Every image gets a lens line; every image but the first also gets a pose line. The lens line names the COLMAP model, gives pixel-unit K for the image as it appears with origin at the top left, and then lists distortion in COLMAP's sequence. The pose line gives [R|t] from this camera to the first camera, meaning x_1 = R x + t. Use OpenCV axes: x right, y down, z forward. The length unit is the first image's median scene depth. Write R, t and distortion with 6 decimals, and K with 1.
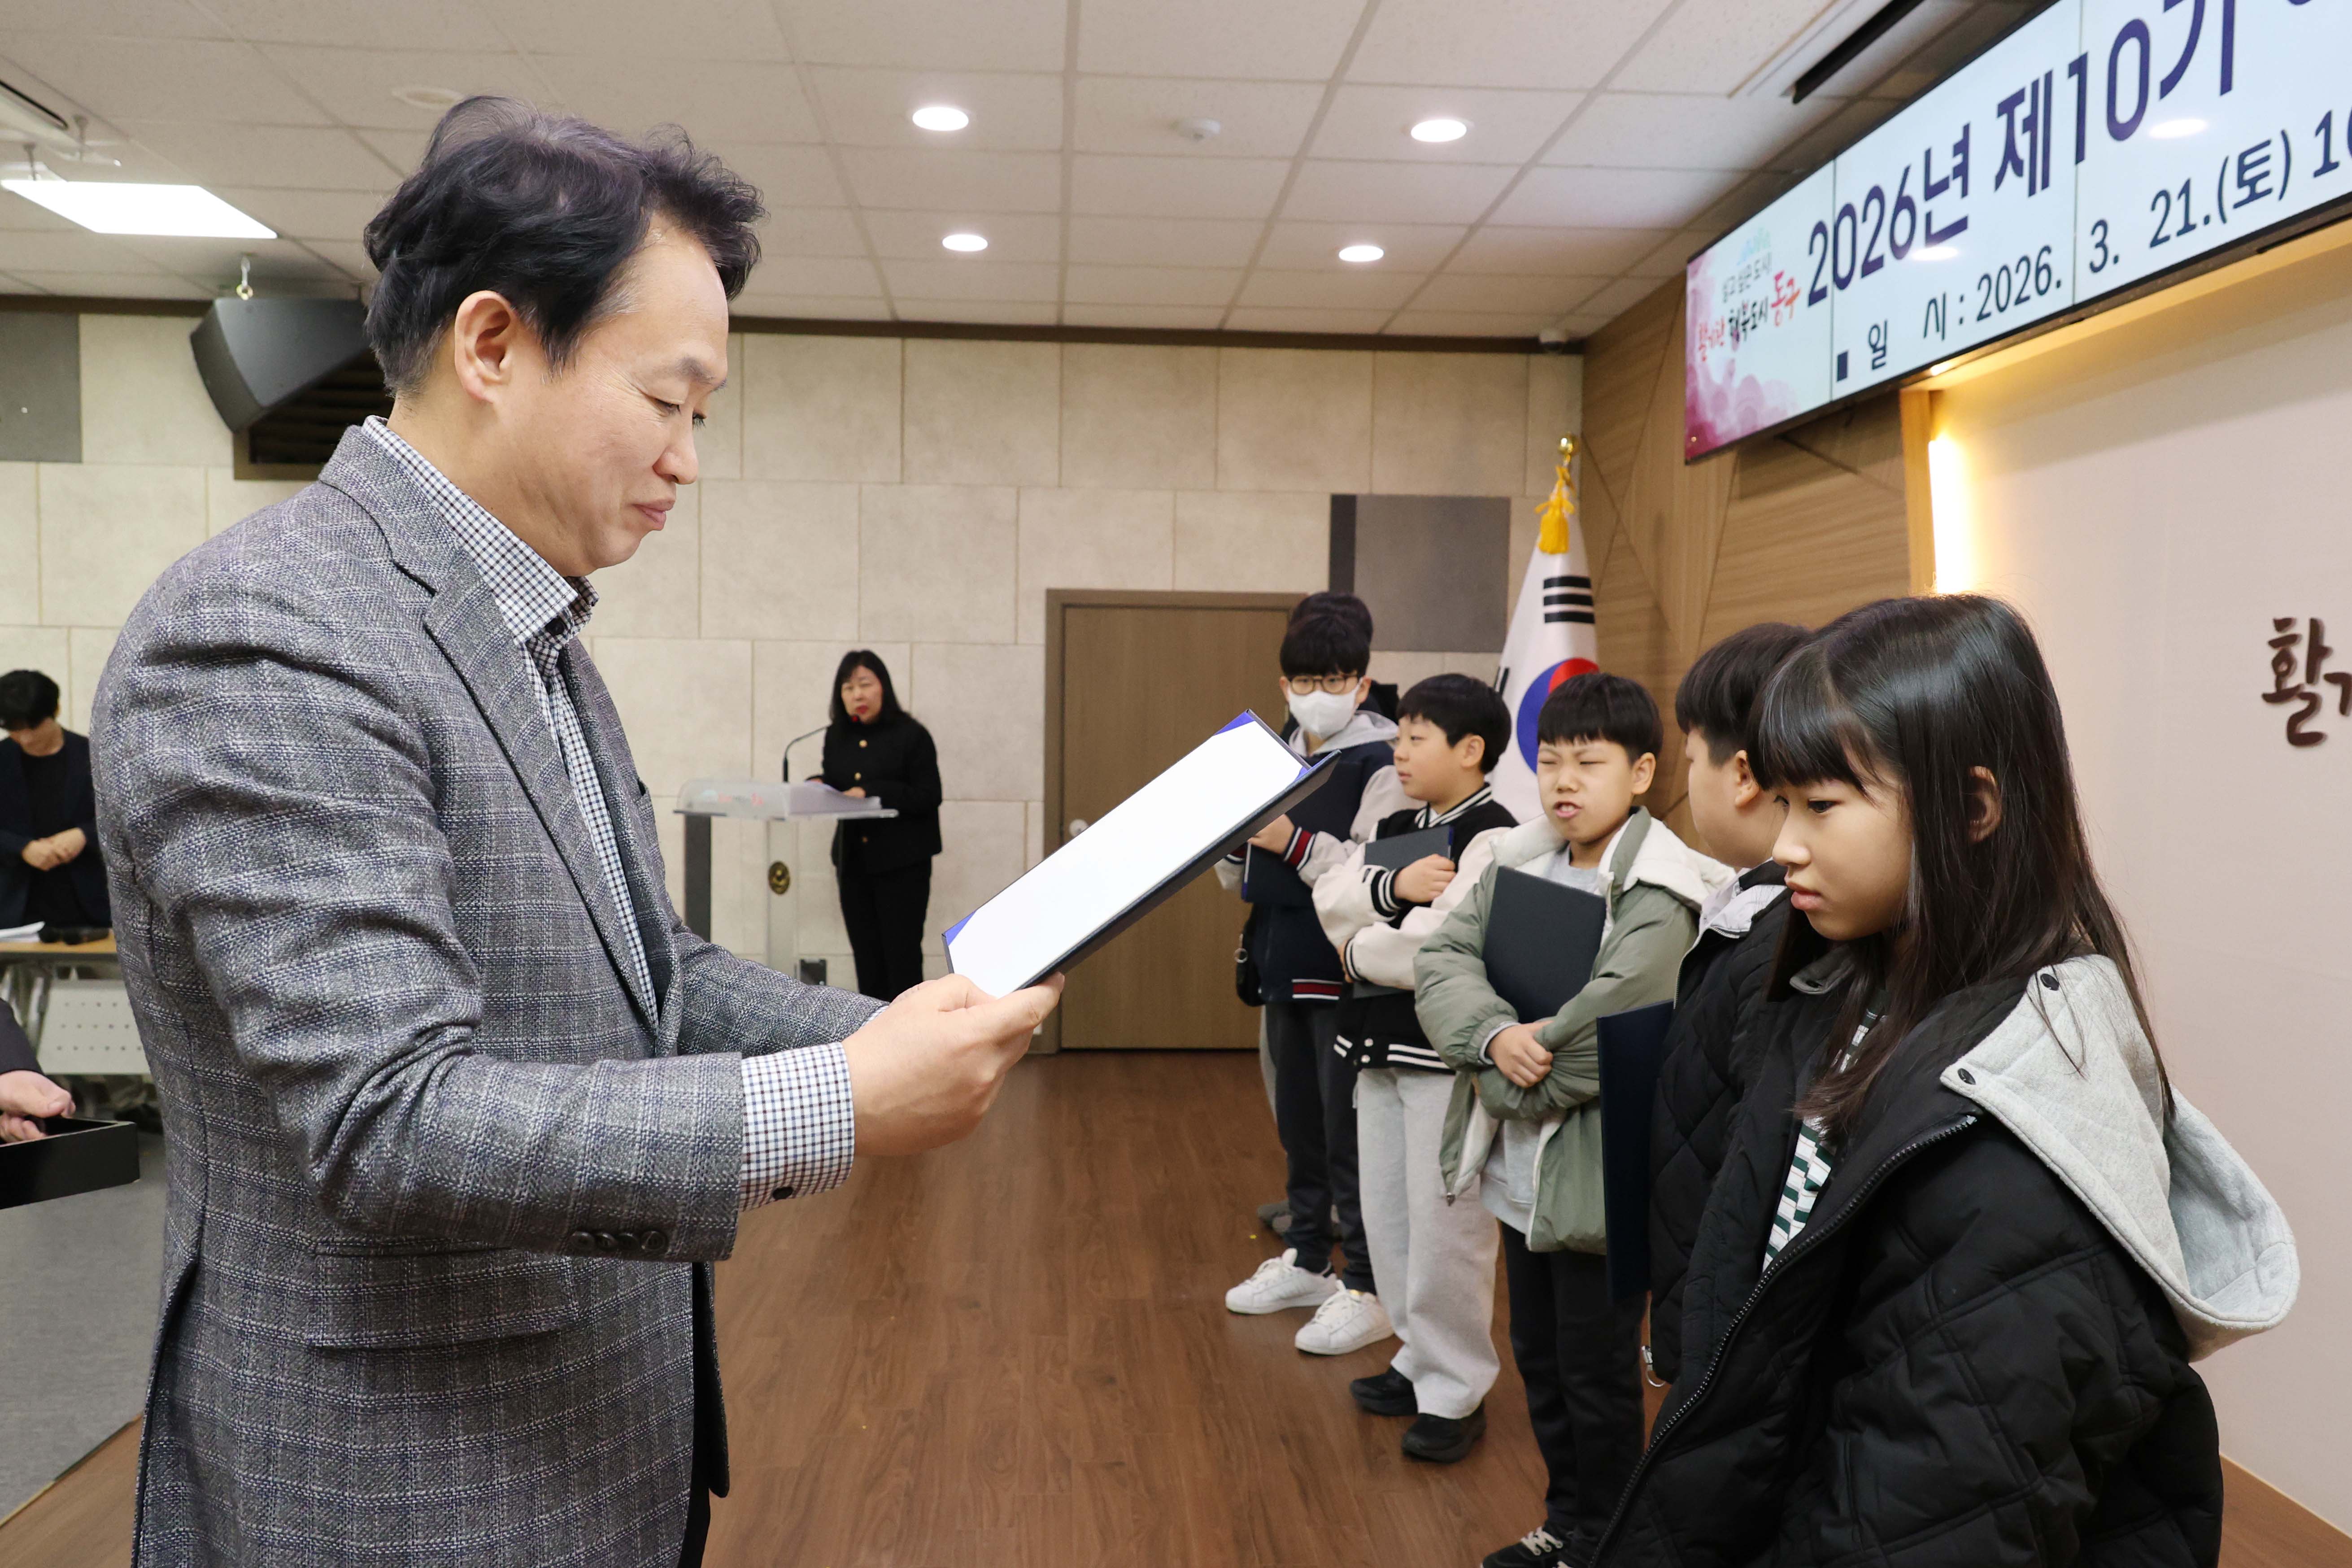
lens RADIAL K [[1886.7, 0, 1180.4], [0, 1886.7, 814.7], [0, 0, 1]] dist [0.023551, -0.008092]
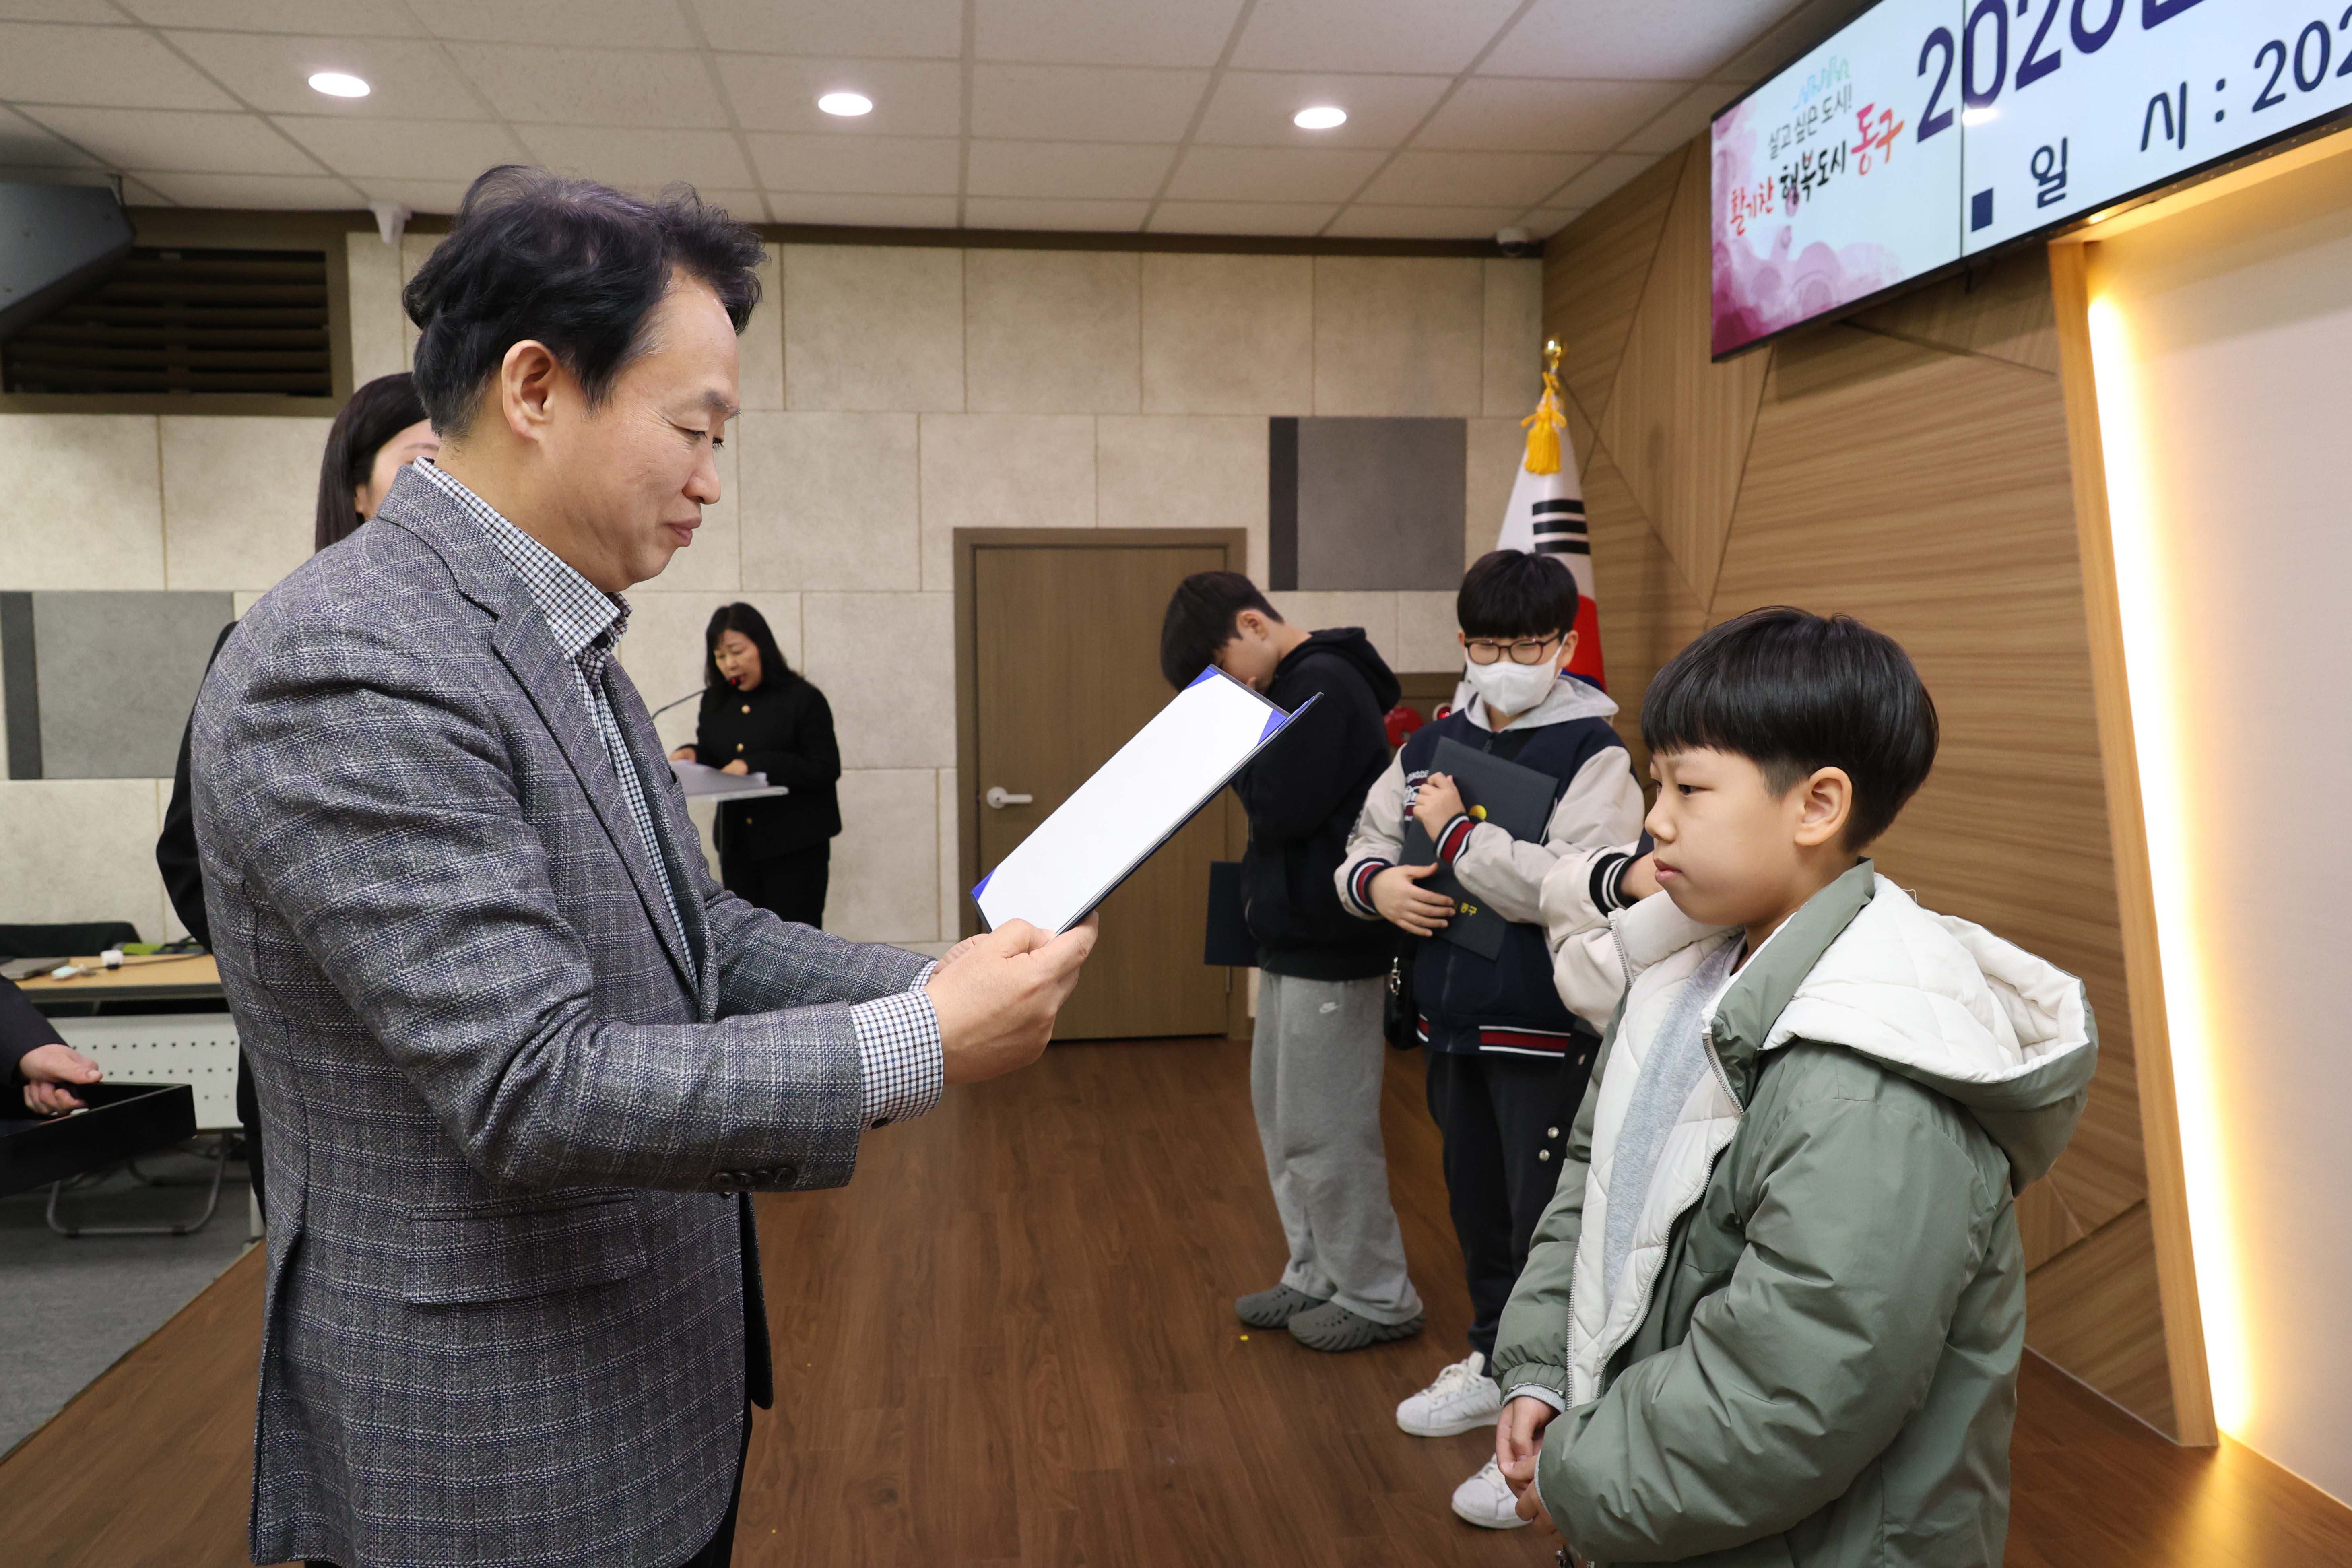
lens RADIAL K [[1691.8, 0, 1163.0], [0, 1691.8, 774.9], [0, 0, 1]] dist [0.020098, 0.003460]
pose [[0.998263, -0.024831, 0.053426, -0.021322], [0.023824, 0.999528, 0.019410, -0.019956], [-0.053883, -0.018104, 0.998383, 0.235243]]
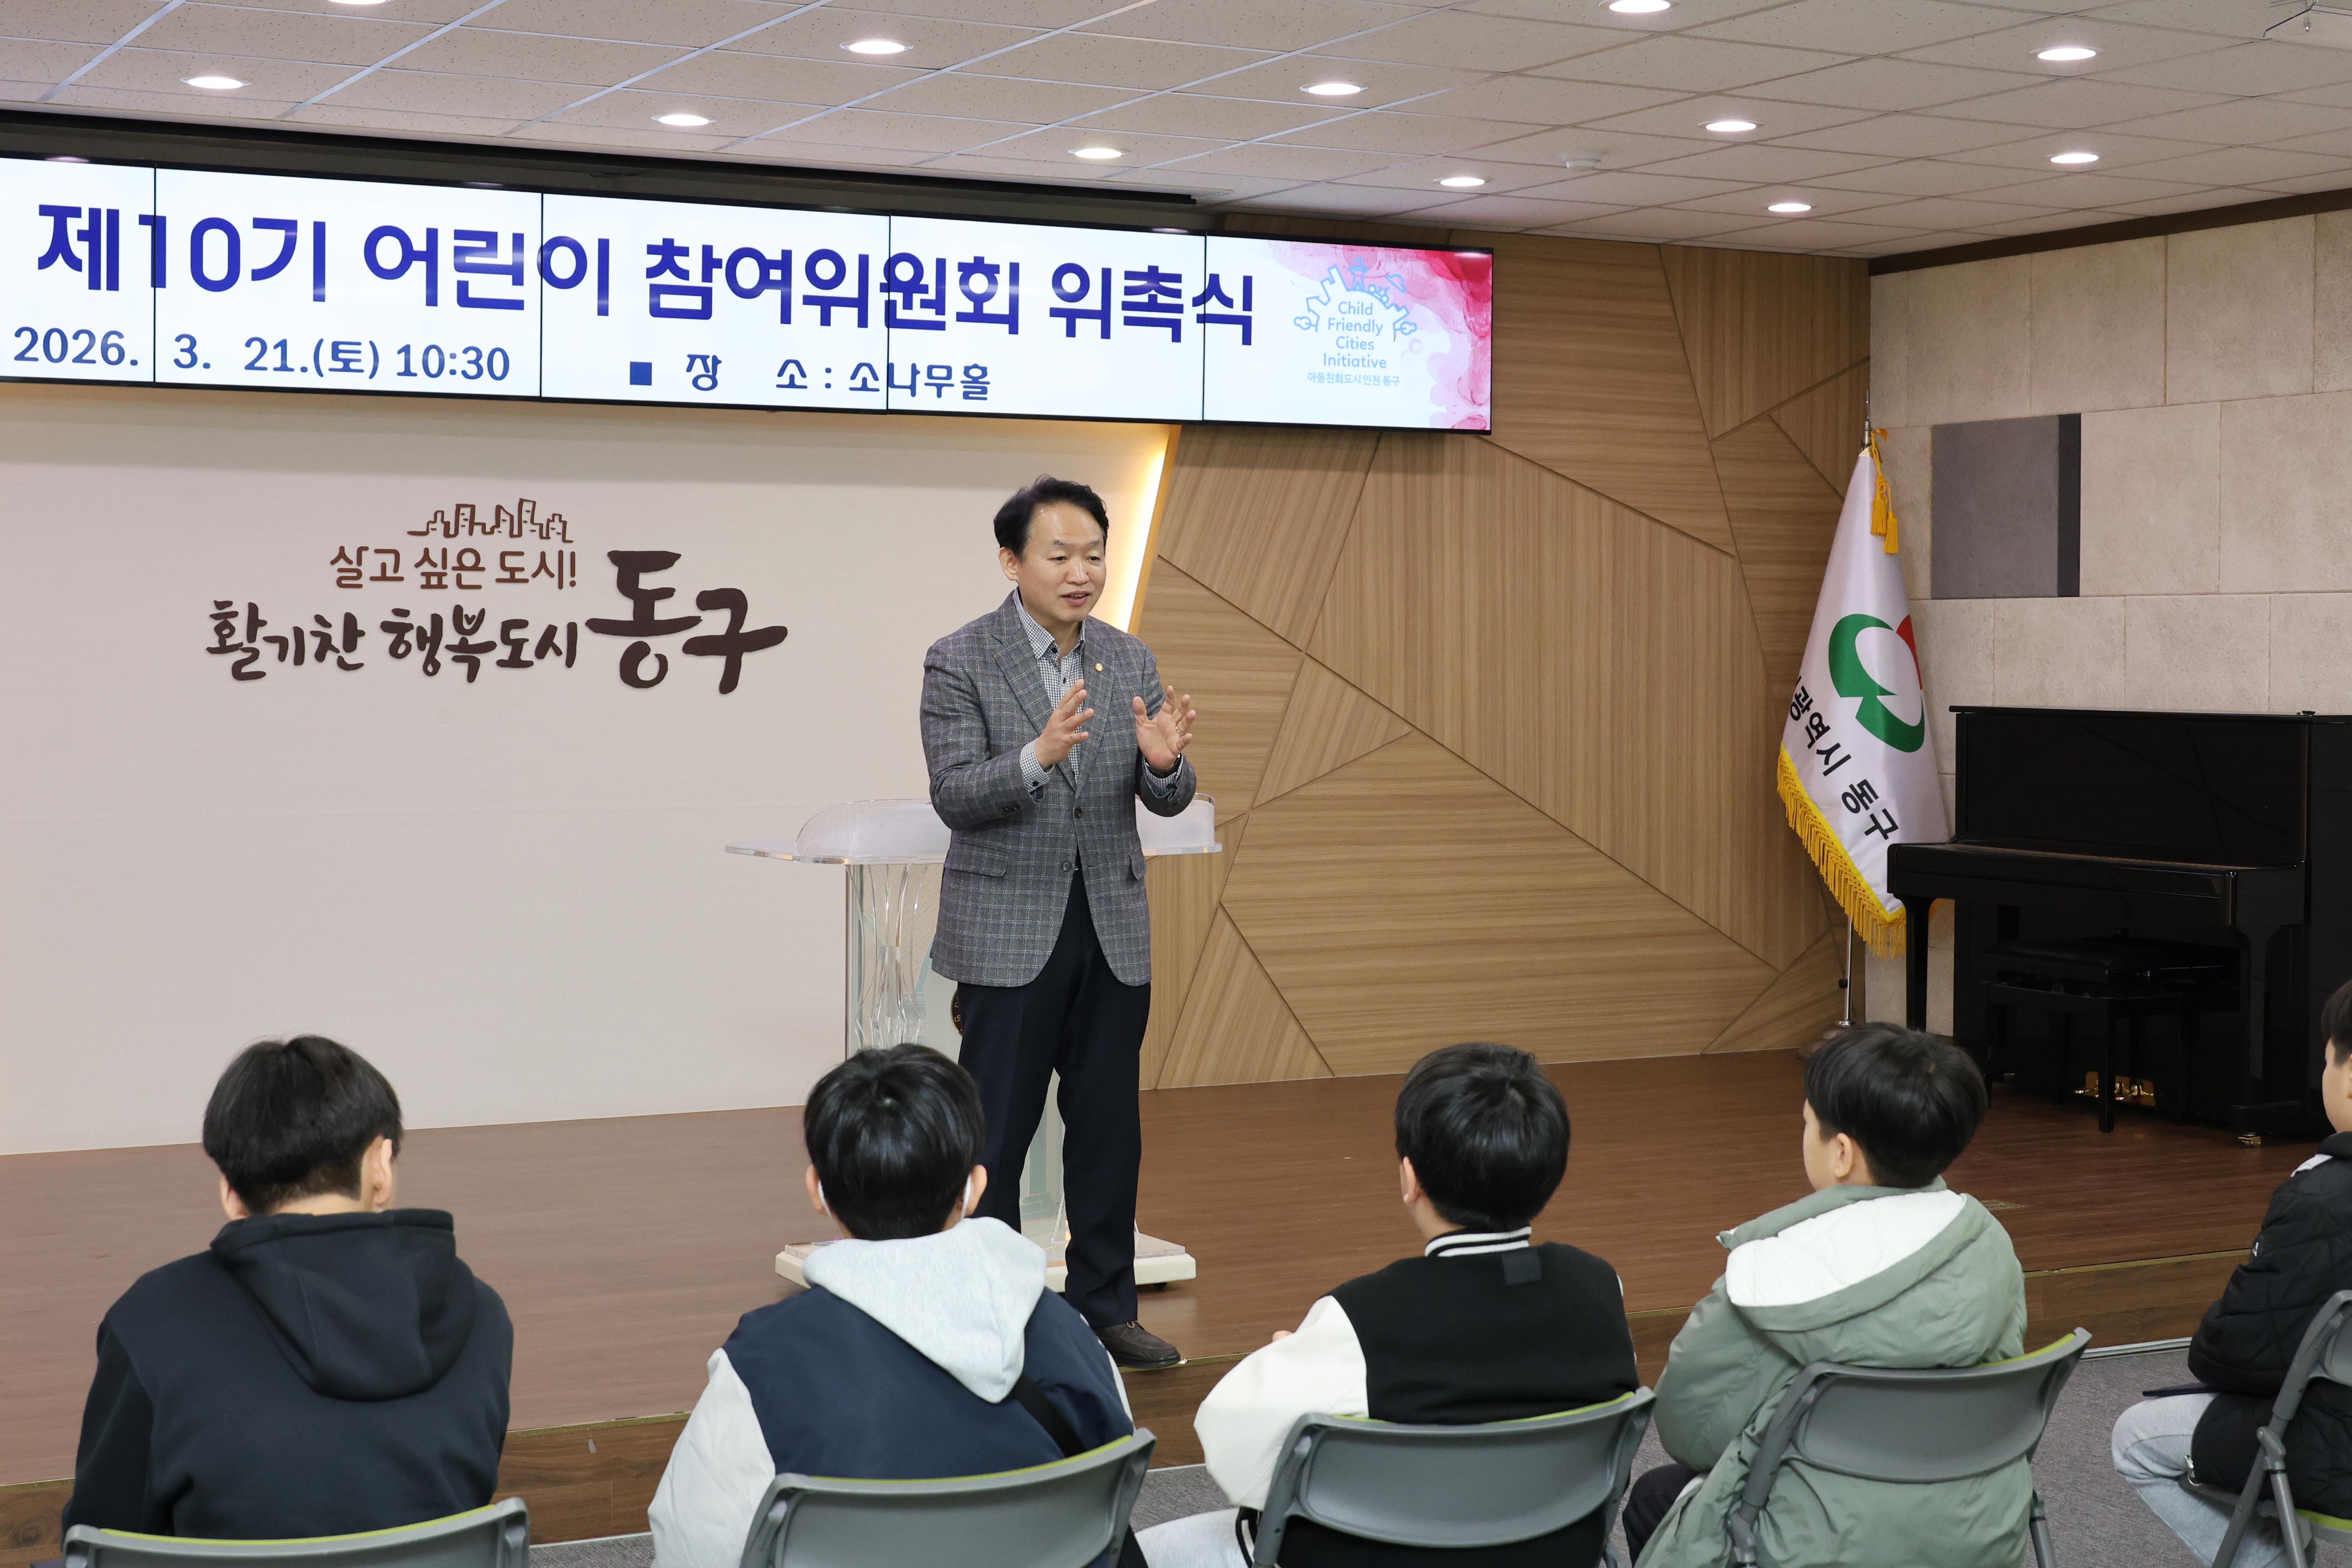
lens RADIAL K [[3409.3, 0, 1191.8], [0, 3409.3, 731.8], [0, 0, 1]] dist [-0.037369, 0.000000]
pose [[-0.433917, -0.036793, 0.900201, -1.293114], [0.038813, 0.997475, 0.059478, -0.071703], [-0.900117, 0.060748, -0.431393, 0.822507]]
